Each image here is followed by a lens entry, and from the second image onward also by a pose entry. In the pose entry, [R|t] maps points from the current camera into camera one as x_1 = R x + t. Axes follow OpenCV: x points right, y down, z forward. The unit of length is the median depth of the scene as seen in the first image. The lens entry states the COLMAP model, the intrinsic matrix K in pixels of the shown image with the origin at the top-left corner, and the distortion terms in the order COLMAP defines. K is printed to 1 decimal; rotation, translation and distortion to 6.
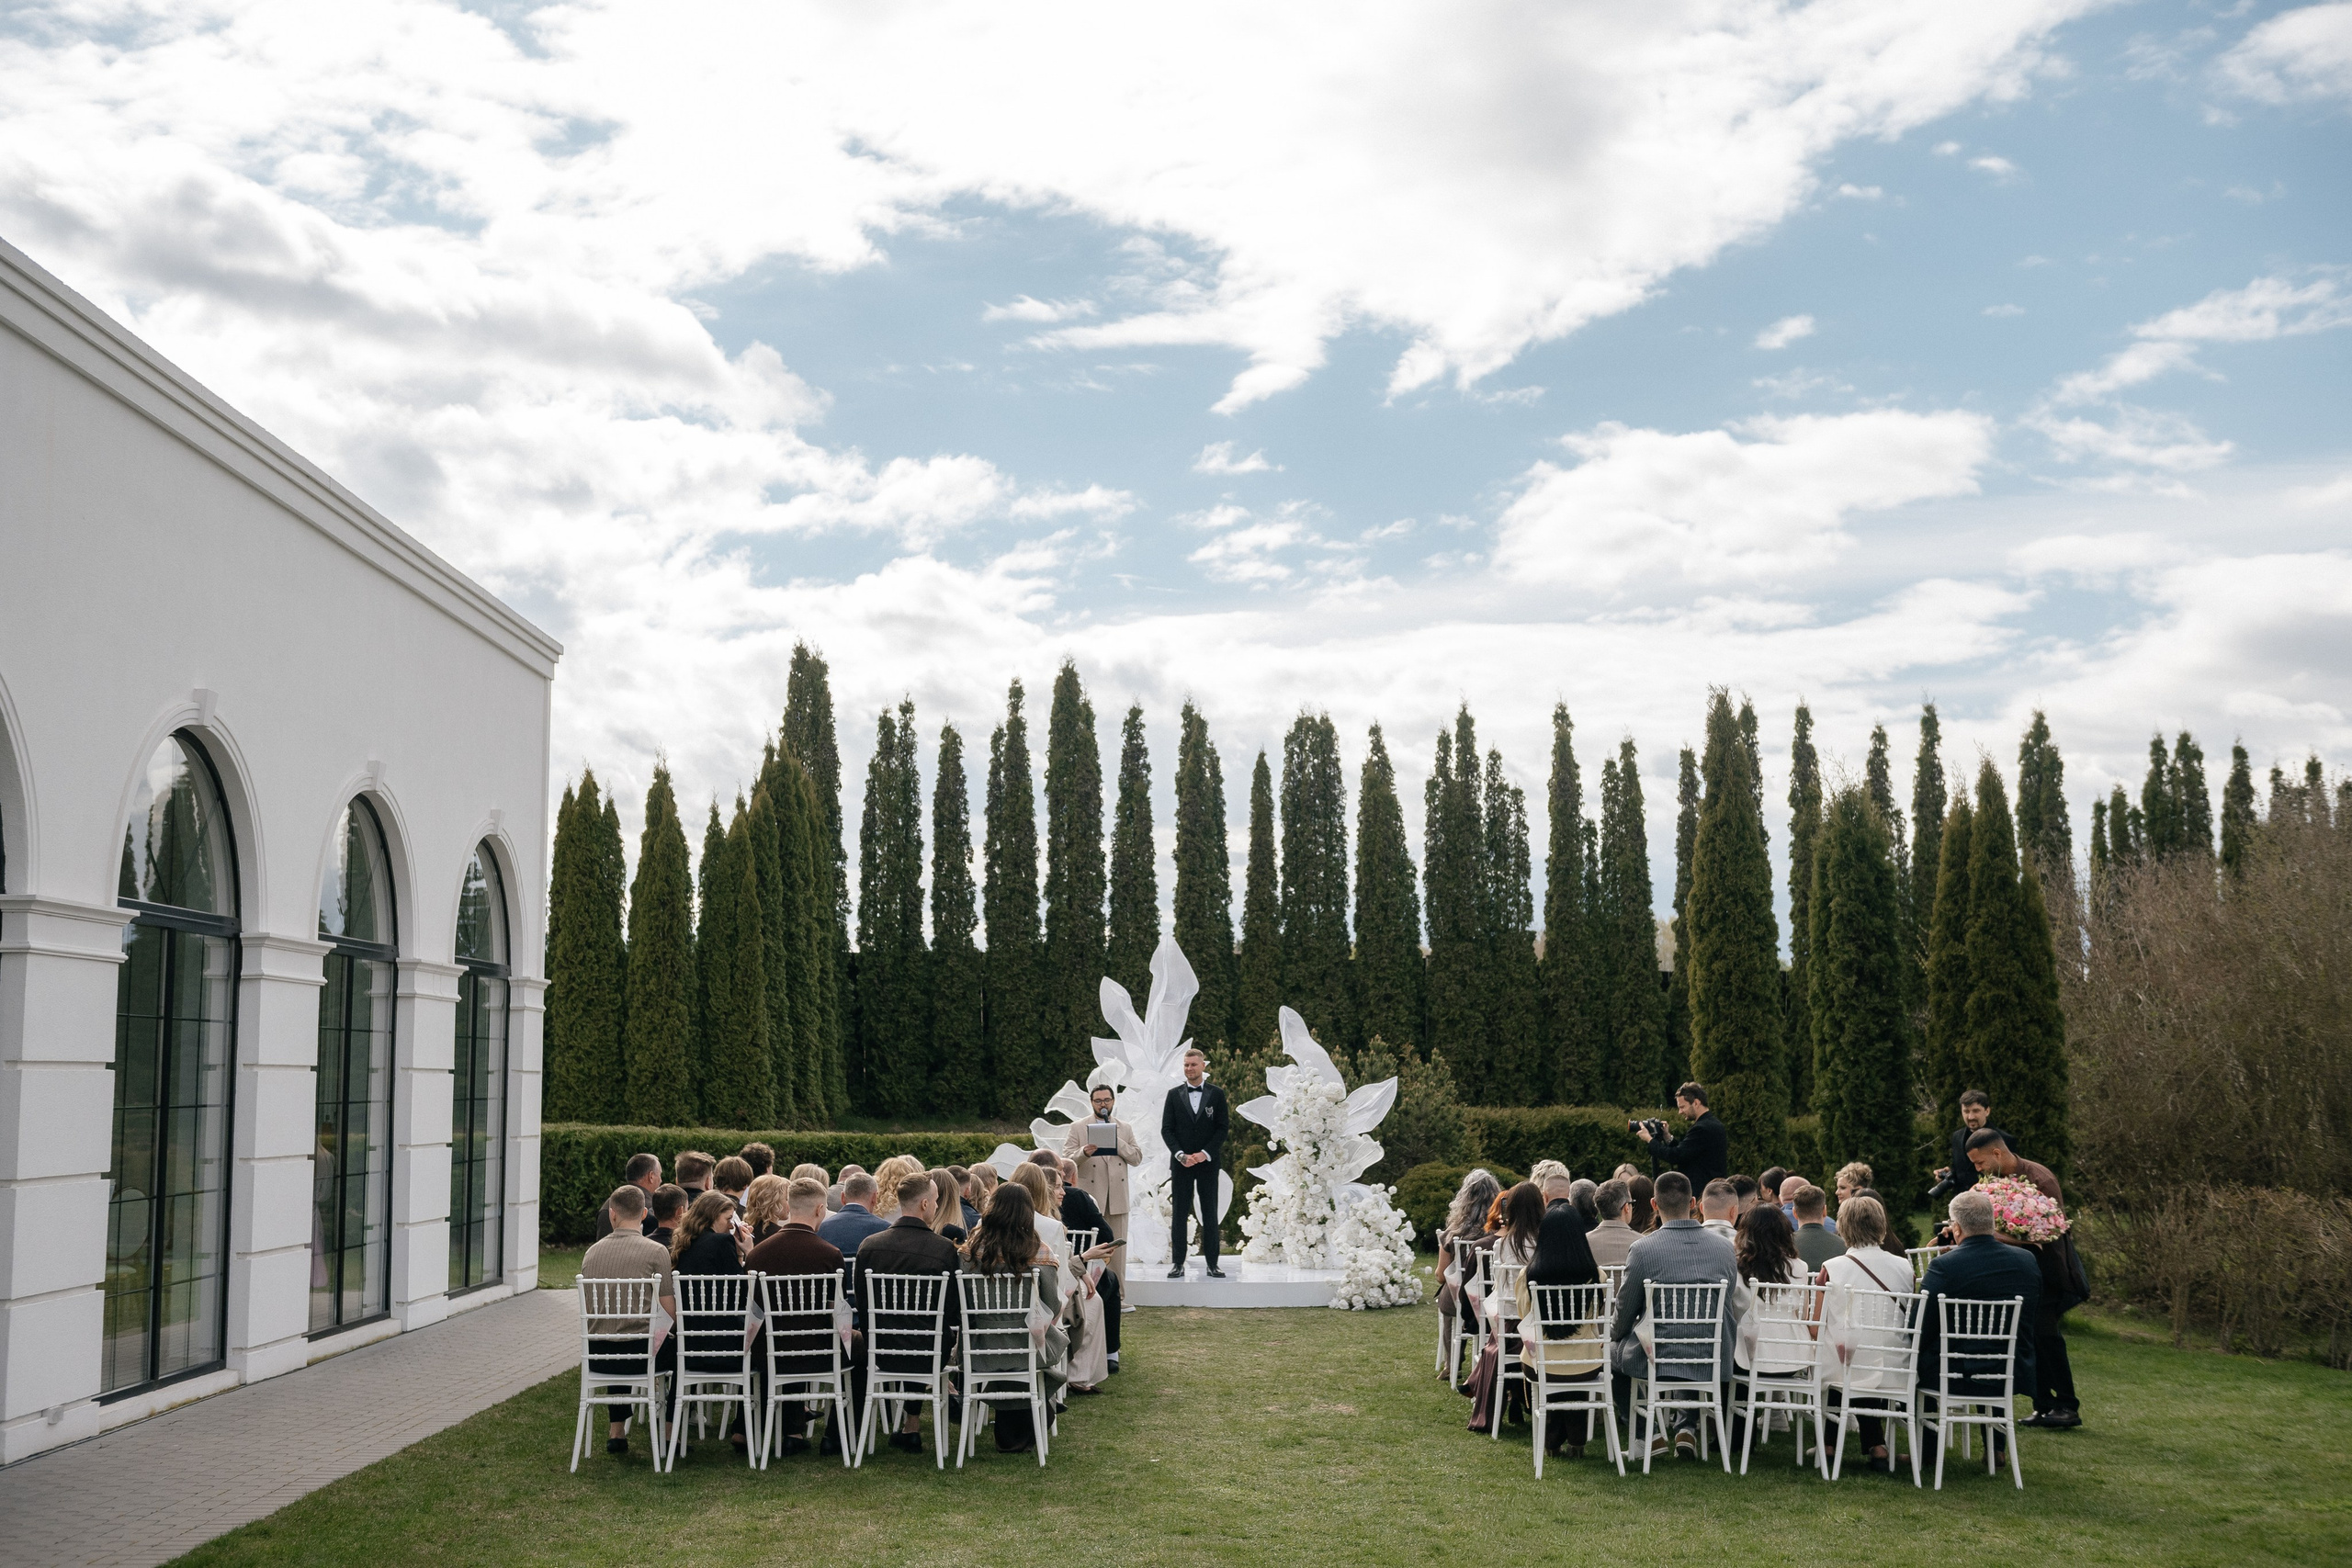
lens RADIAL K [[2733.9, 0, 1170.2], [0, 2733.9, 782.9], [0, 0, 1]] dist [0.007988, 0.009311]
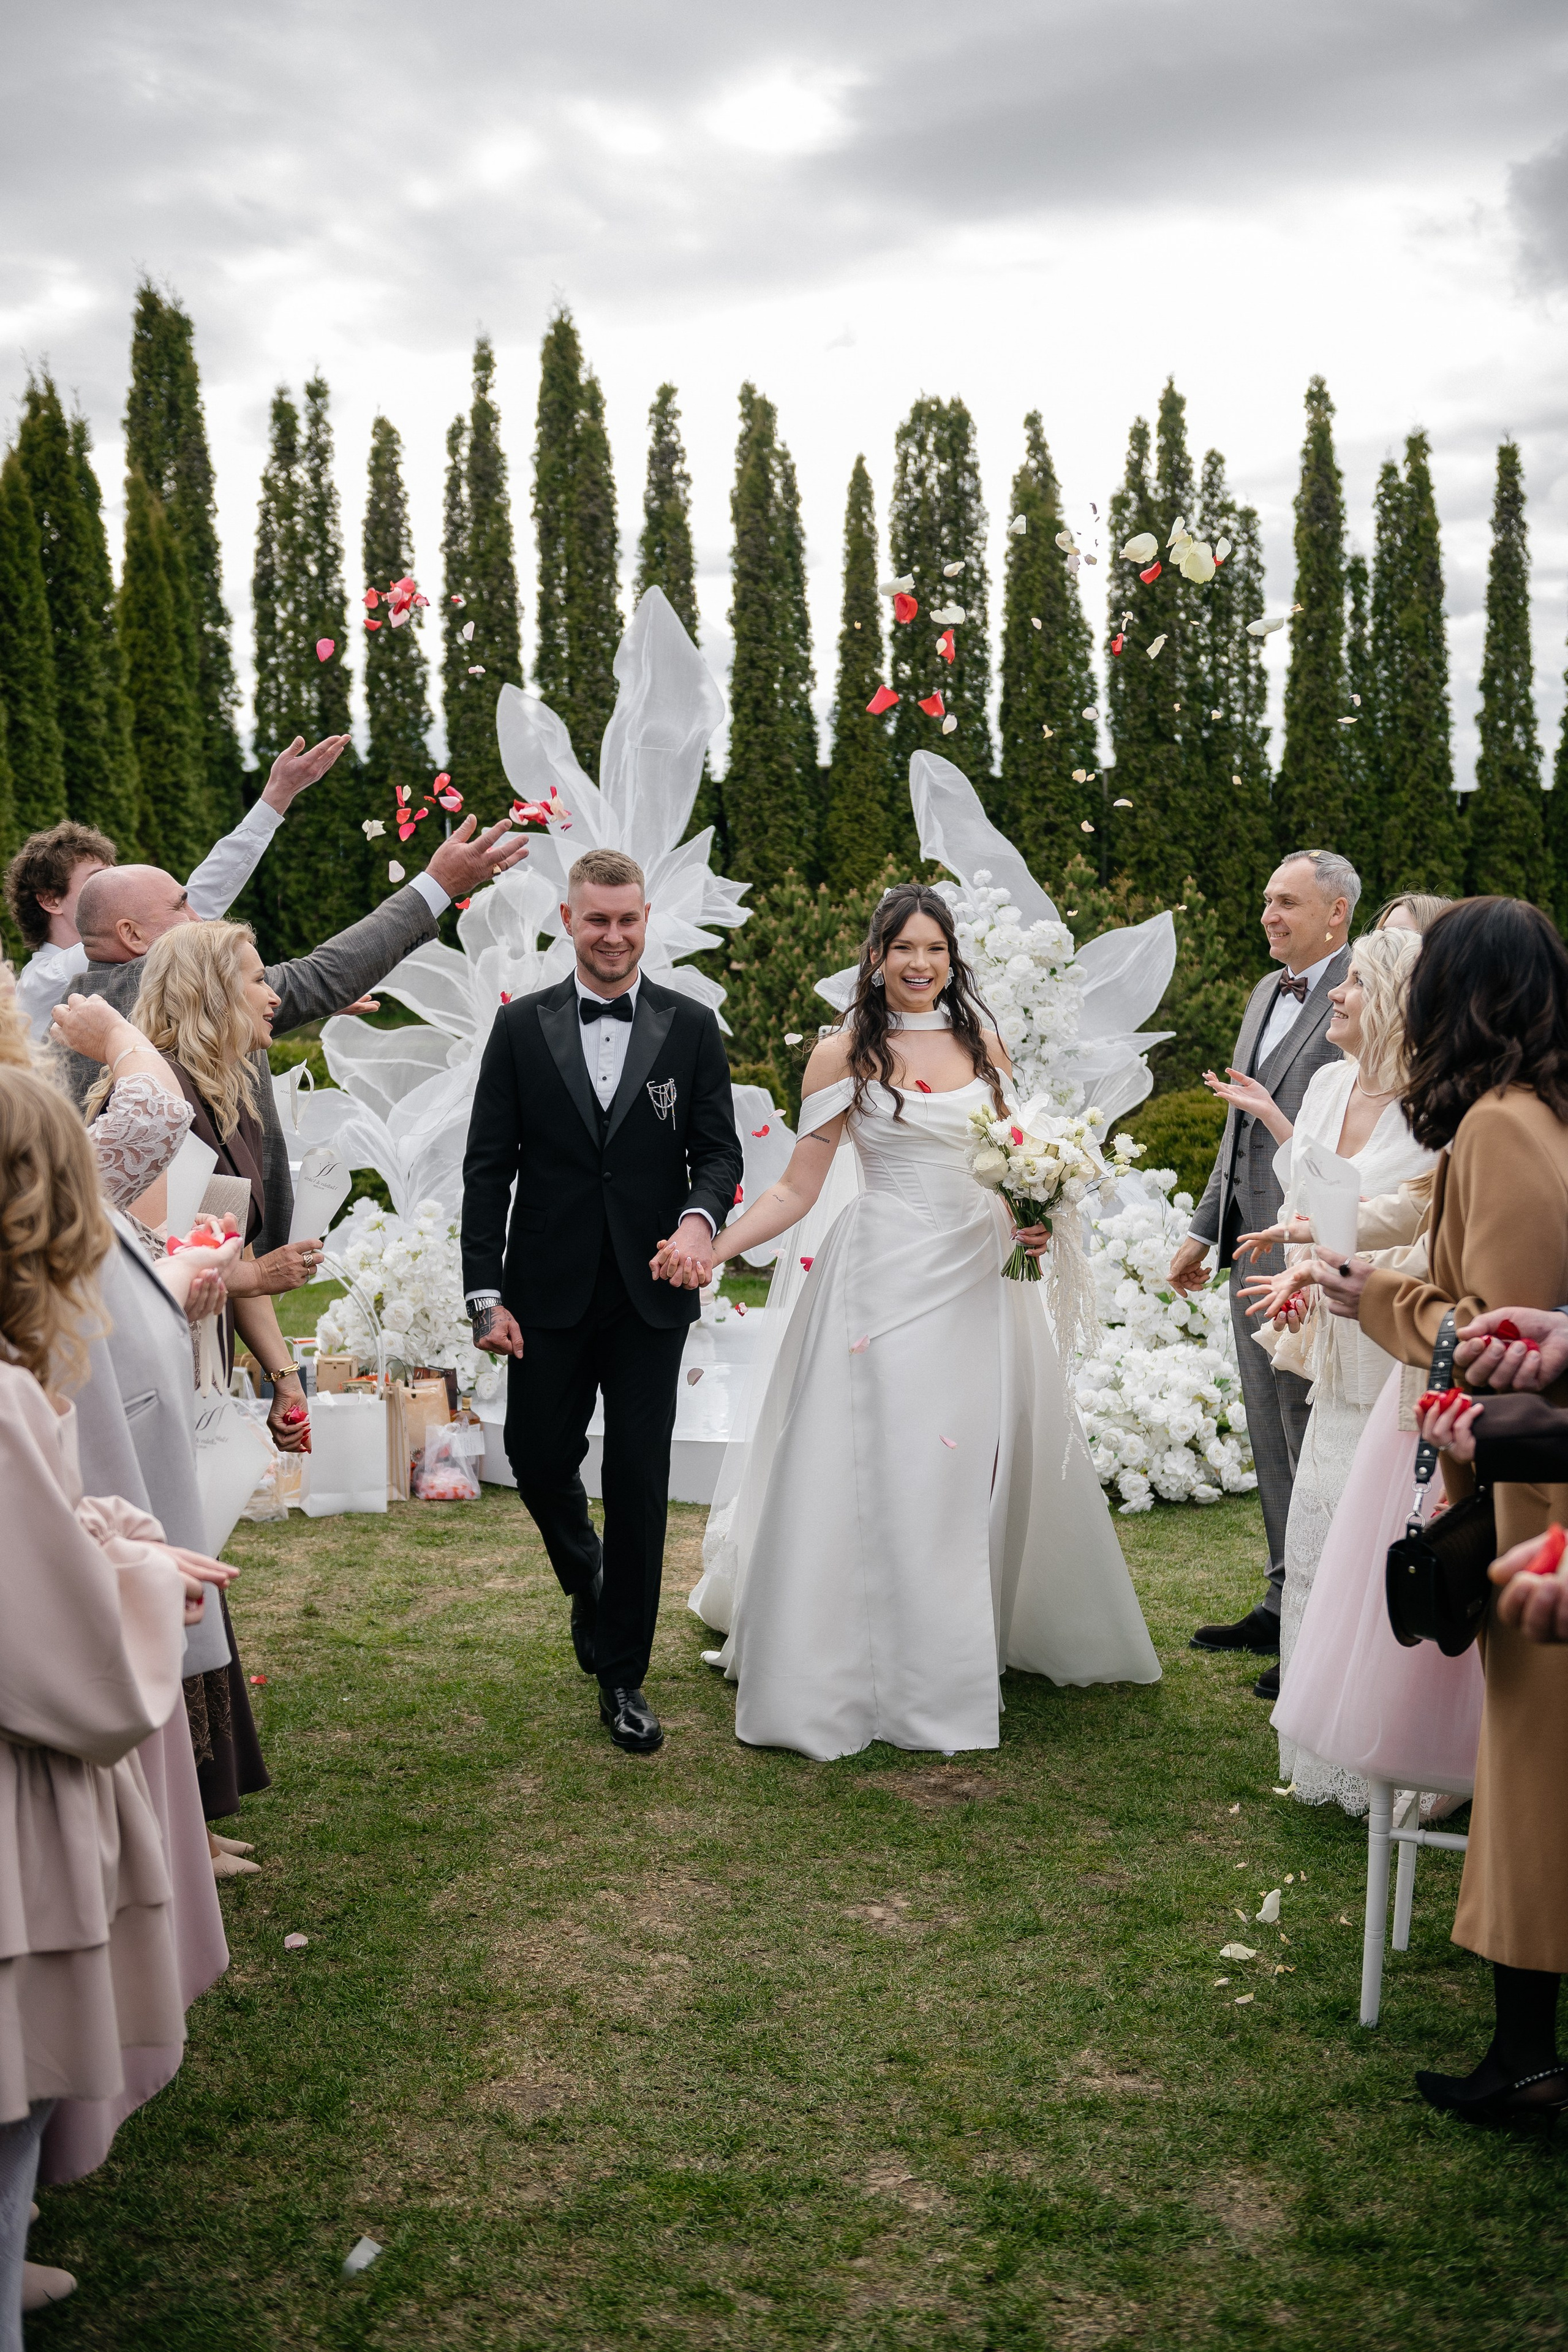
lens RADIAL K [[2615.5, 0, 765.4], [0, 2615.5, 1182.7], [0, 0, 1]] dist [0.000749, -0.001083]
pose [[0.999972, -0.007437, -0.000653, 0.009961], [0.007429, 0.982428, 0.186494, 0.043837], [-0.000746, -0.186493, 0.982456, 0.356092]]
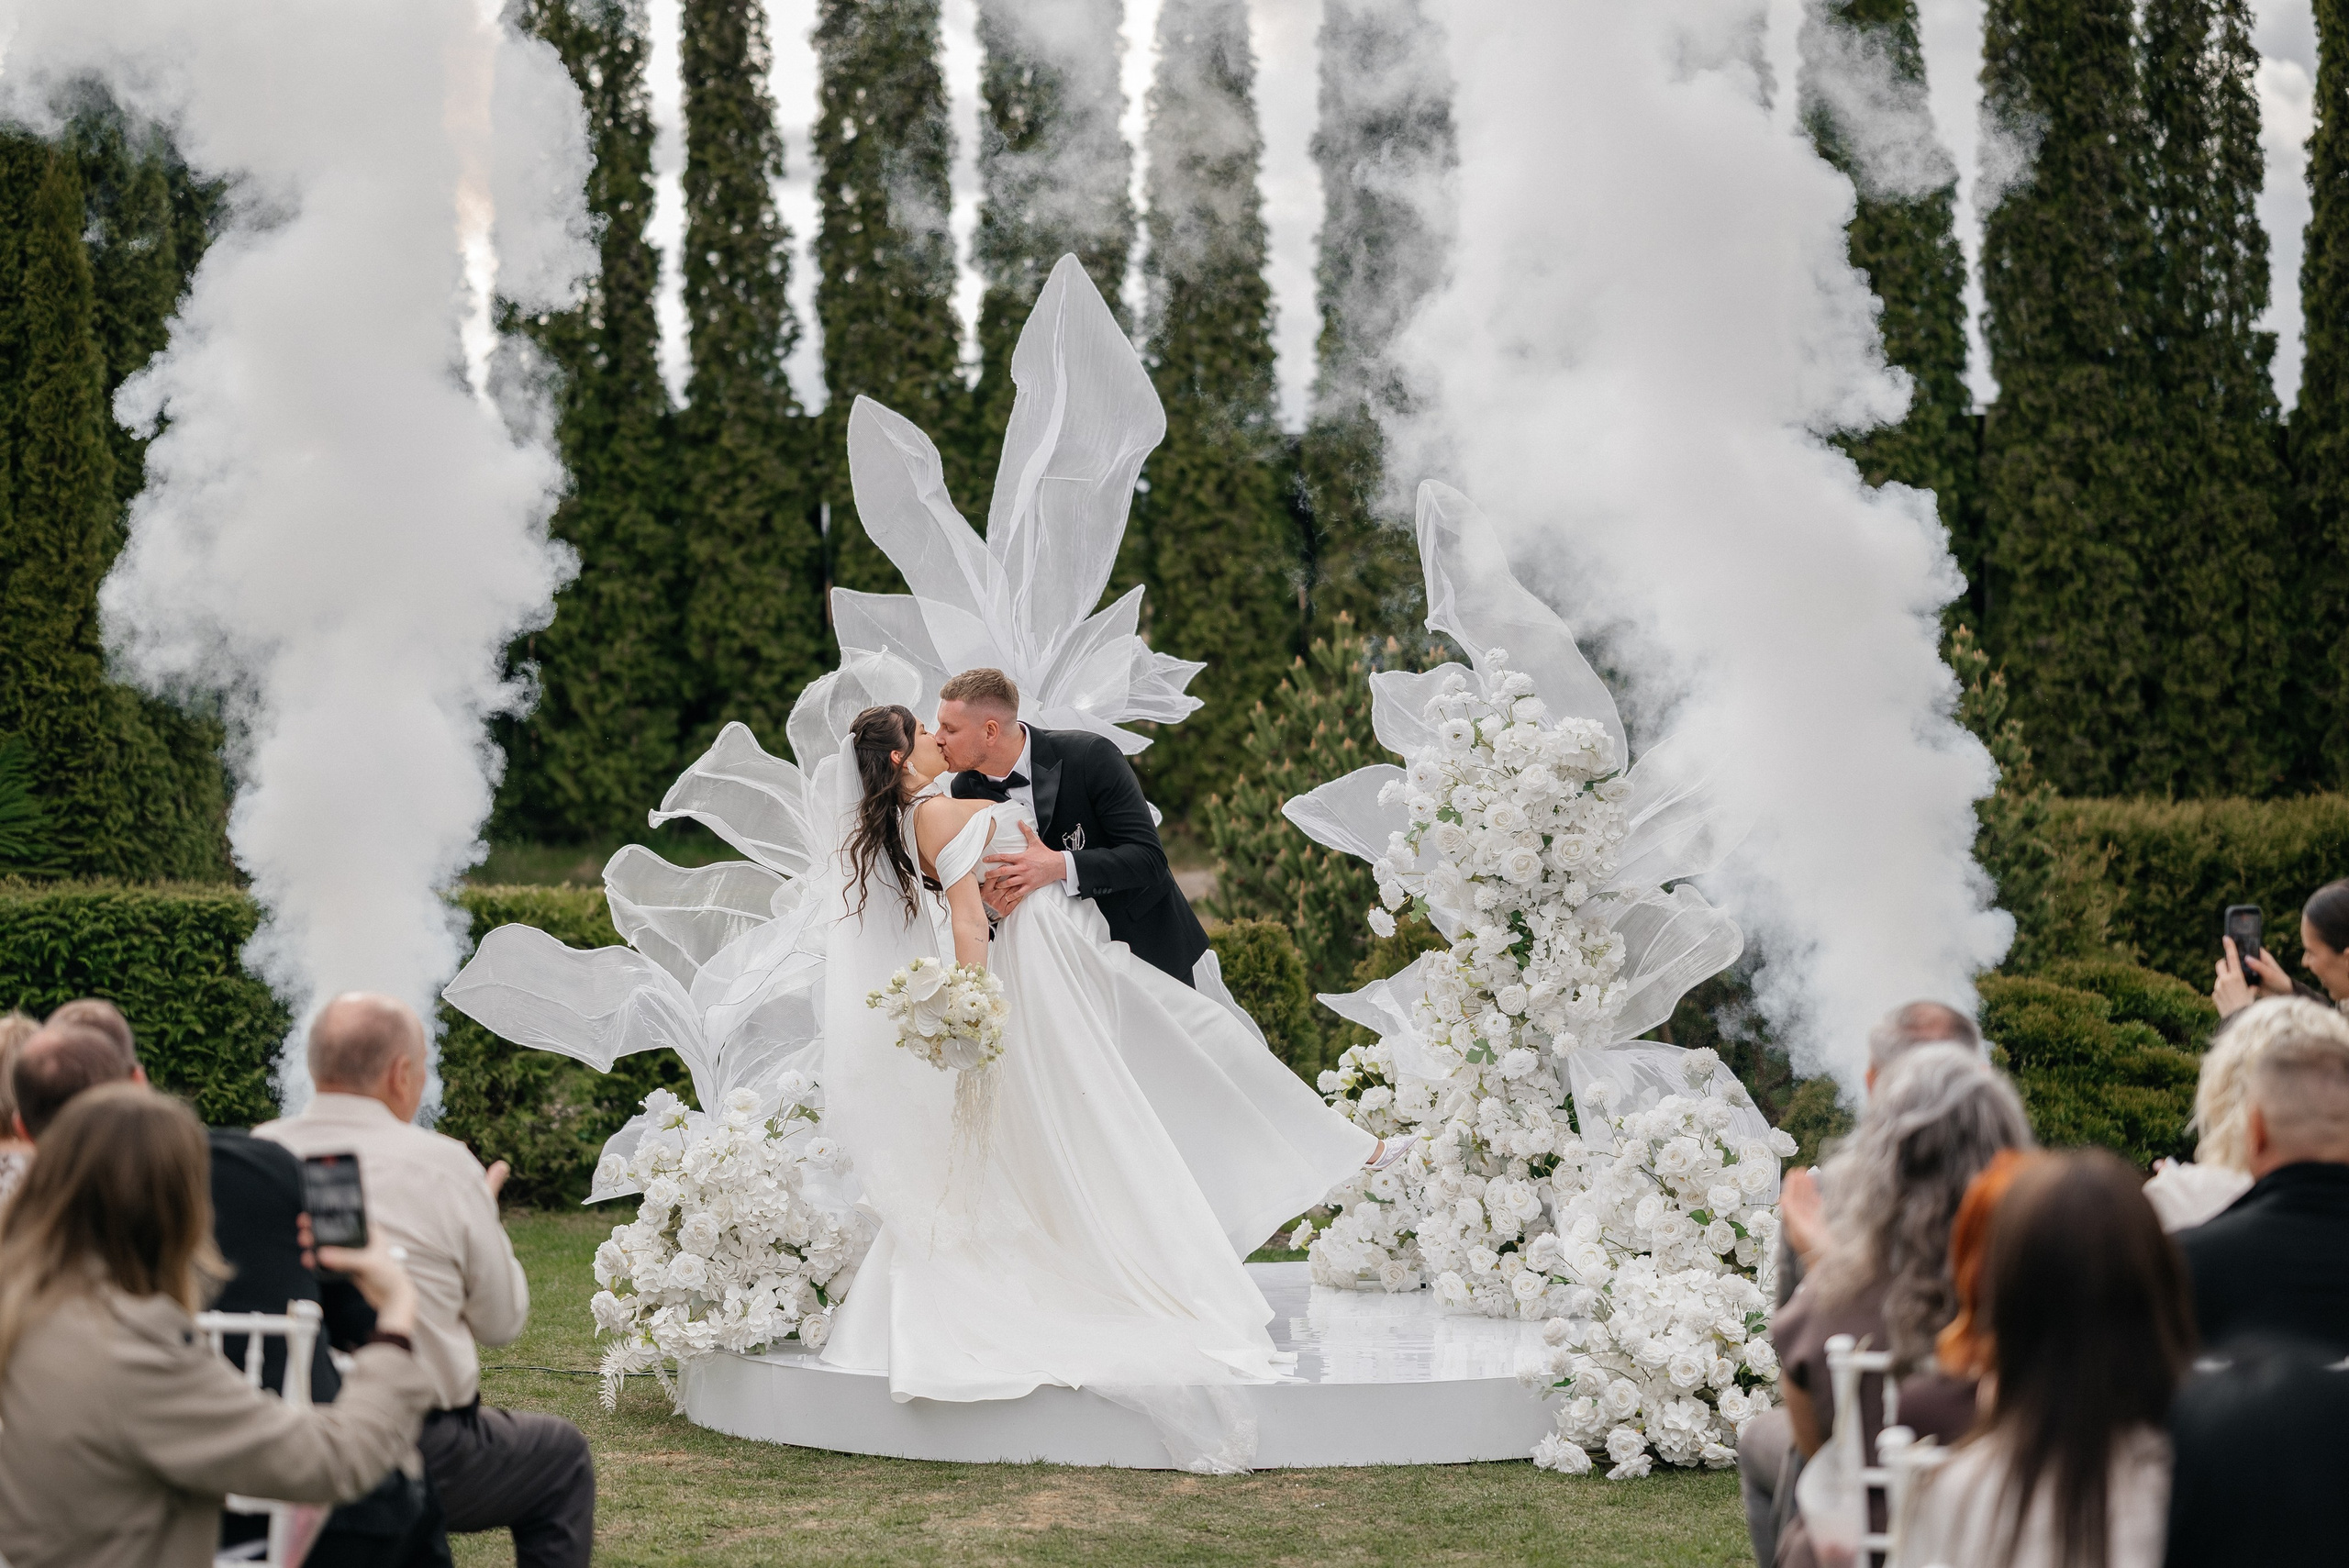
lens RADIAL K [[5612.4, 0, 1123.7], [0, 5612.4, 788.0], [0, 0, 1]] dist [0.010586, -0.002872]
pose [[0.997129, -0.010582, -0.074981, 0.033144], [0.018992, 0.993486, 0.112363, 0.026917], [0.073303, -0.113465, 0.990834, 0.219222]]
